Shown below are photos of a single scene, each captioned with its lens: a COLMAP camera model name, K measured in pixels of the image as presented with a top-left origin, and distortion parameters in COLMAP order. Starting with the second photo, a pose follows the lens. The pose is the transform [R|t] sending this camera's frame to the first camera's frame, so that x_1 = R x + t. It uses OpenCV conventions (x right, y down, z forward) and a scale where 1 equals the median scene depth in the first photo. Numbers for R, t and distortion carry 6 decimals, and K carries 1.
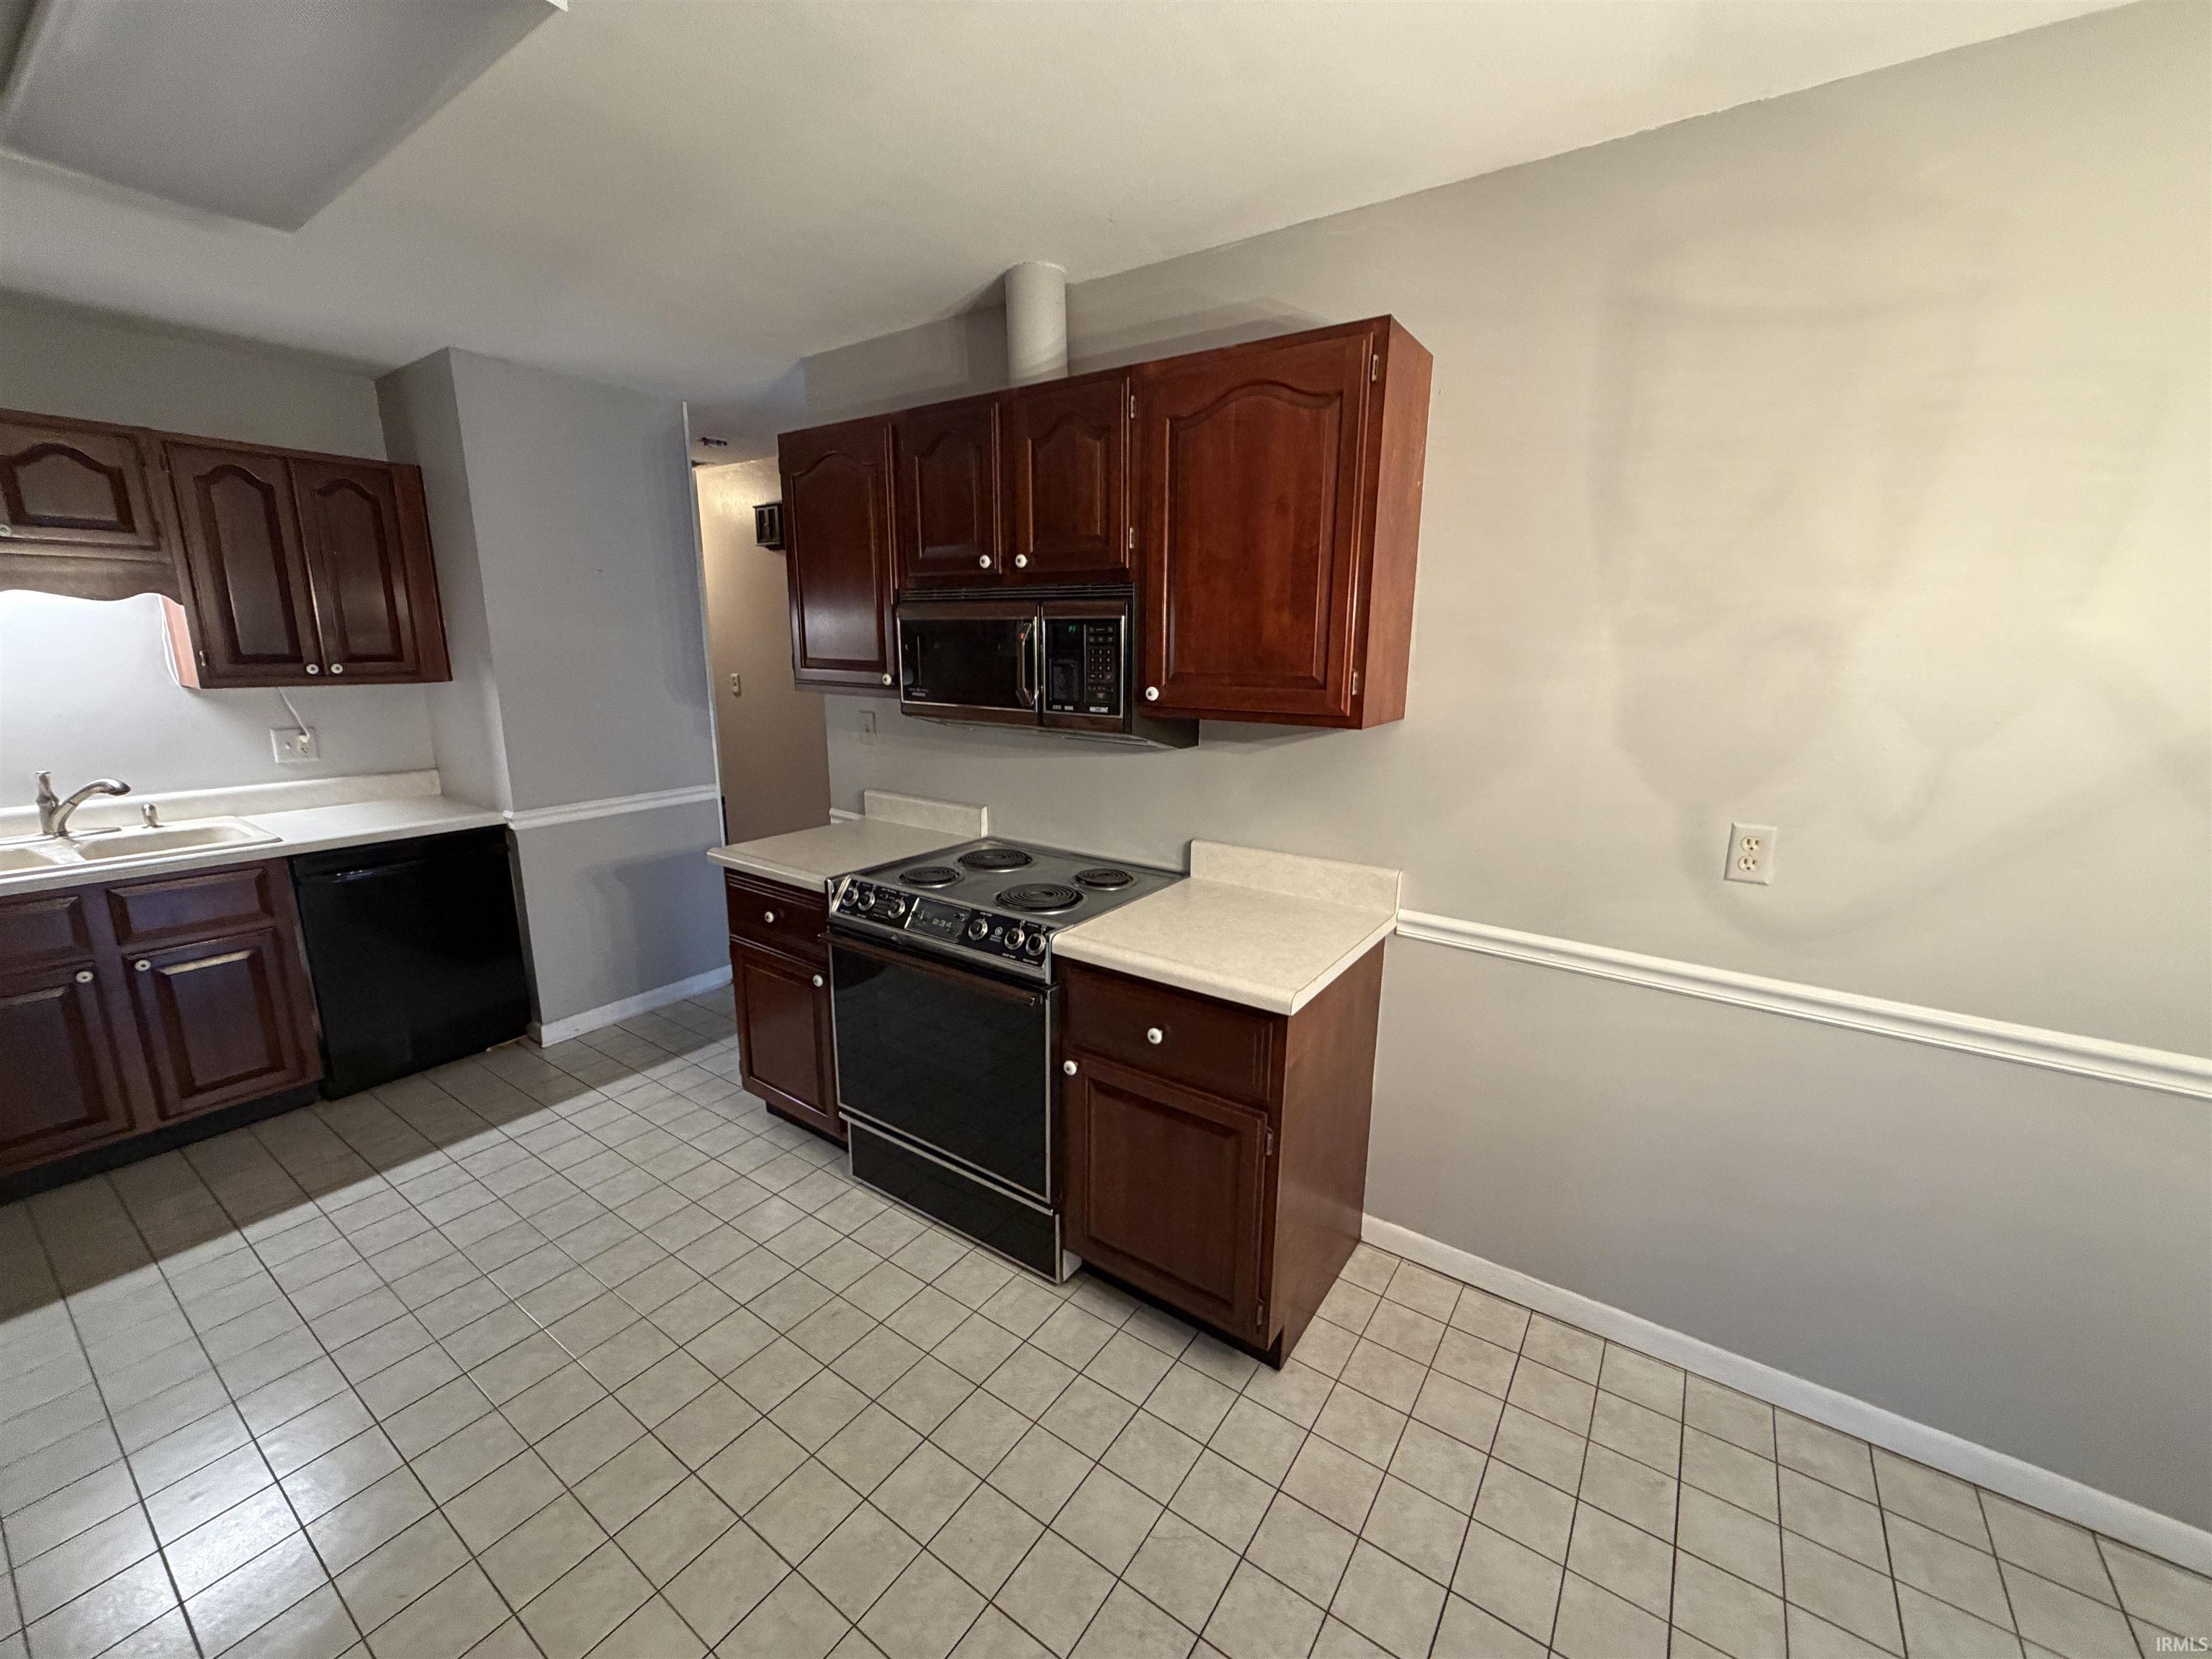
lens RADIAL K [[878.9, 0, 1100.1], [0, 878.9, 821.3], [0, 0, 1]] dist [-0.000990, 0.000300]
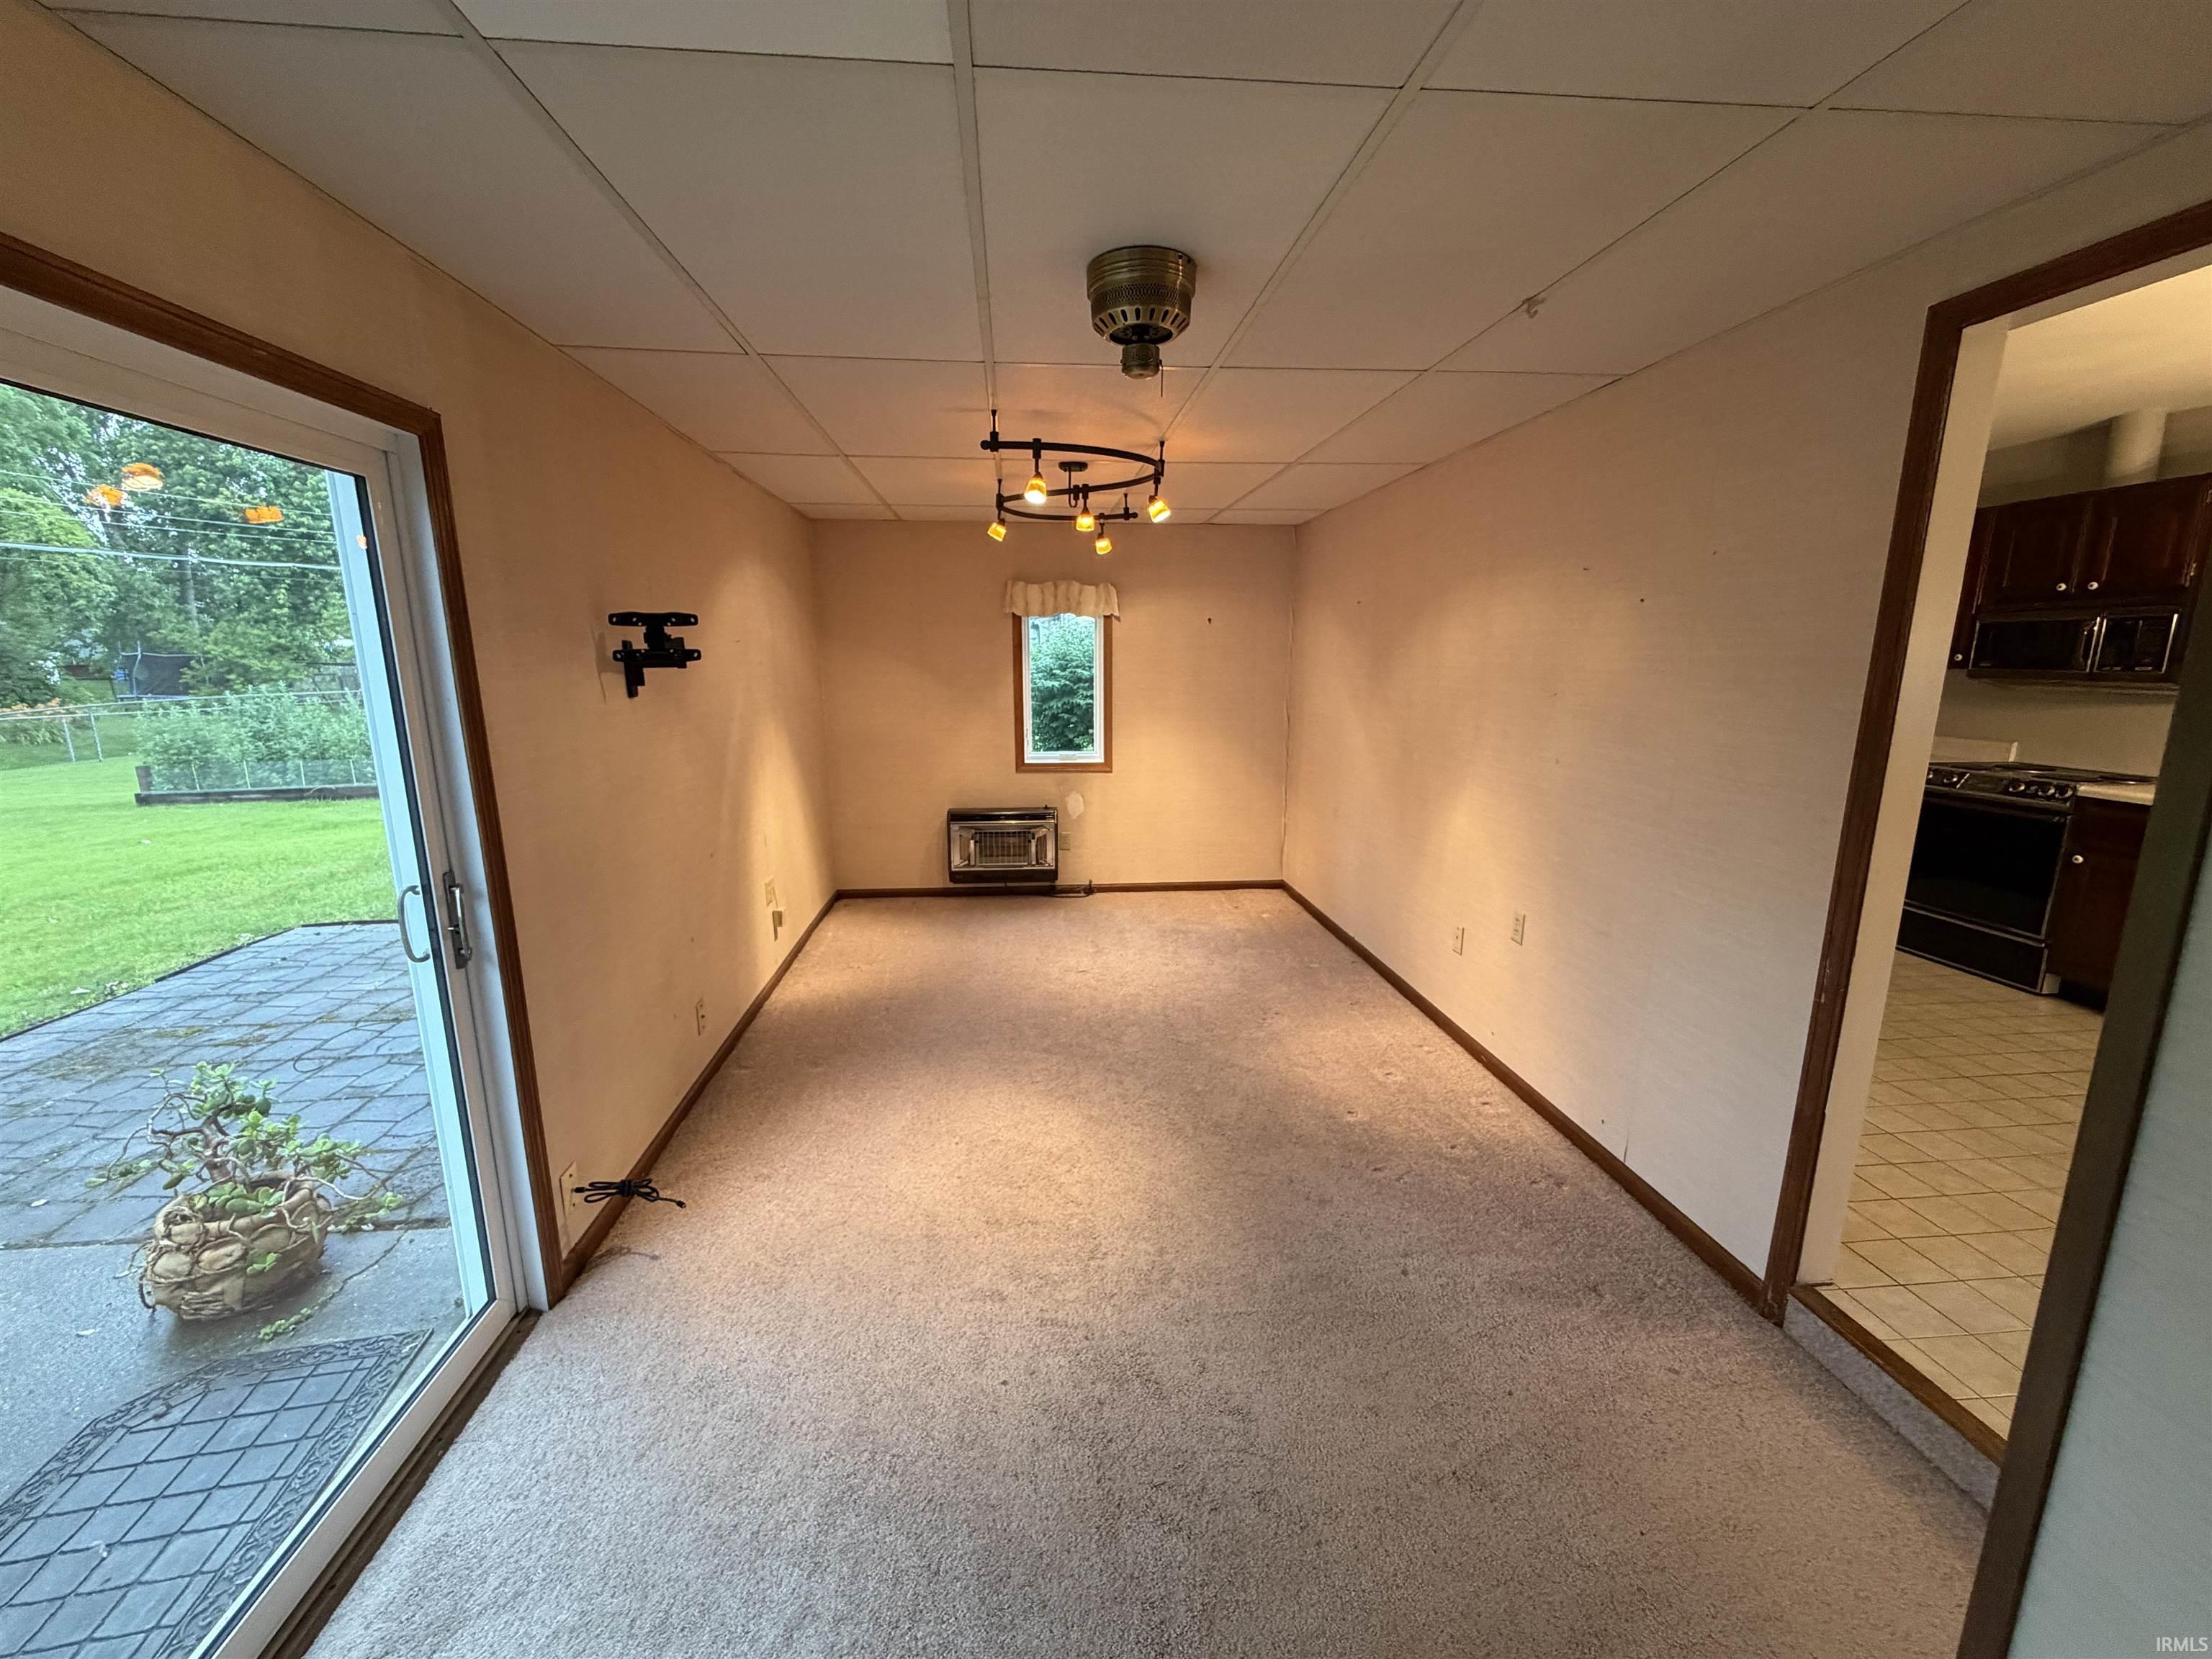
lens RADIAL K [[878.9, 0, 1096.2], [0, 878.9, 828.2], [0, 0, 1]] dist [-0.000990, 0.000300]
pose [[0.642450, 0.138566, -0.753696, 0.016175], [-0.154610, 0.986729, 0.049620, 0.329227], [0.750569, 0.084650, 0.655347, -1.311576]]
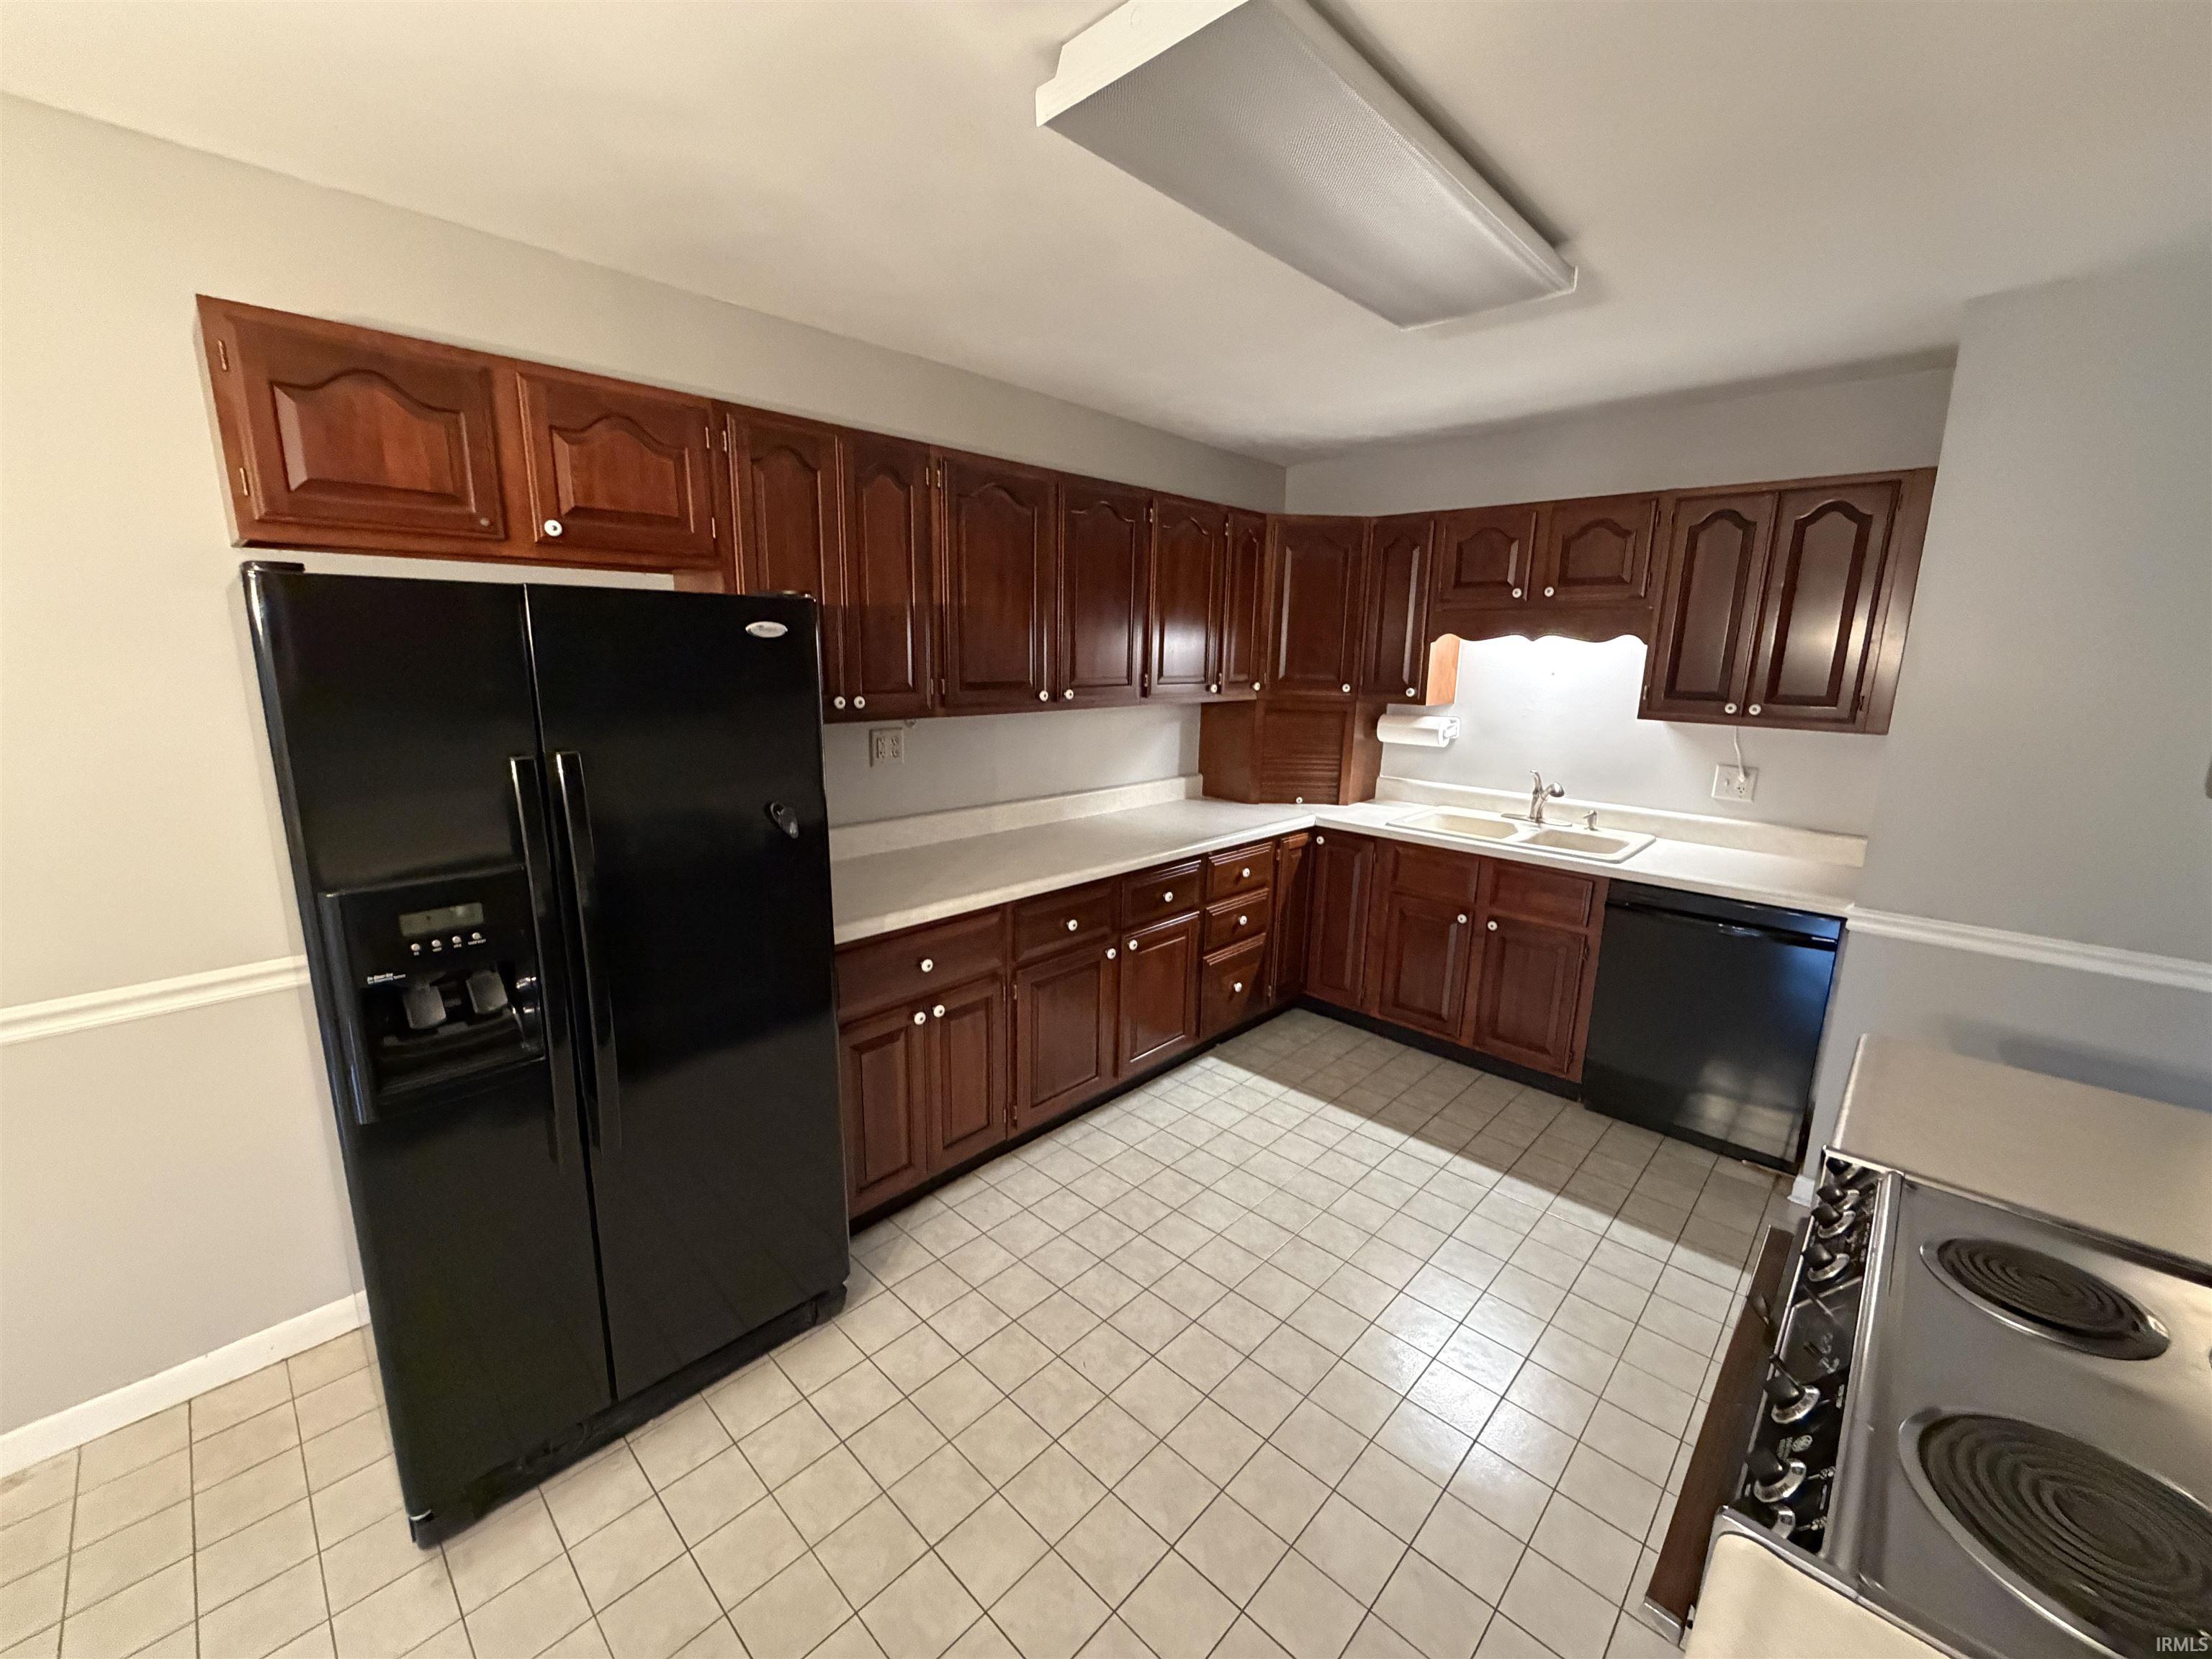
lens RADIAL K [[878.9, 0, 1102.6], [0, 878.9, 826.7], [0, 0, 1]] dist [-0.000990, 0.000300]
pose [[-0.155162, 0.182466, -0.970892, 0.203509], [-0.223538, 0.950818, 0.214418, -0.113697], [0.962266, 0.250301, -0.106742, 0.523299]]
